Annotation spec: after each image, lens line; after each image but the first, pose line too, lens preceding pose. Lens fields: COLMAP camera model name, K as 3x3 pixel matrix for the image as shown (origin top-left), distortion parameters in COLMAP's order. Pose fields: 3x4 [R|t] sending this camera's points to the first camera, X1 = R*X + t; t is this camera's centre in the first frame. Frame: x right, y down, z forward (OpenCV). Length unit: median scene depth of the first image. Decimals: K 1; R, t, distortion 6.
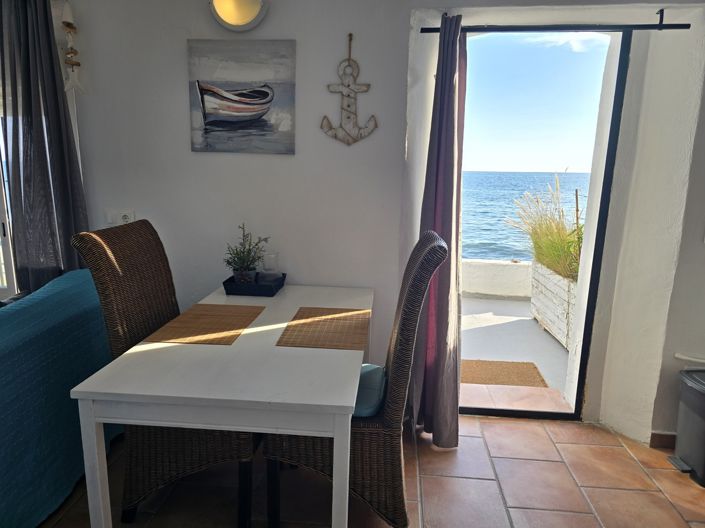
lens RADIAL K [[480.2, 0, 354.2], [0, 480.2, 268.1], [0, 0, 1]] dist [0.034862, 0.000268]
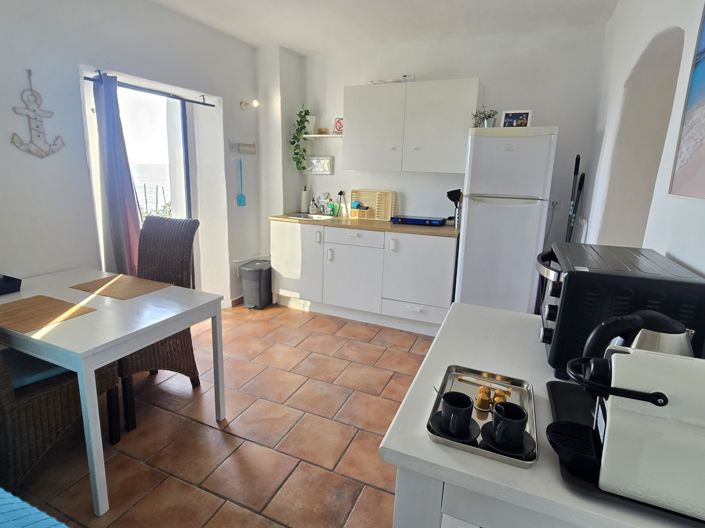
lens RADIAL K [[379.0, 0, 353.1], [0, 379.0, 261.4], [0, 0, 1]] dist [-0.005238, -0.001354]
pose [[0.327843, -0.236914, 0.914544, -0.719949], [0.176989, 0.966308, 0.186877, -0.037227], [-0.928005, 0.100598, 0.358728, -0.075043]]
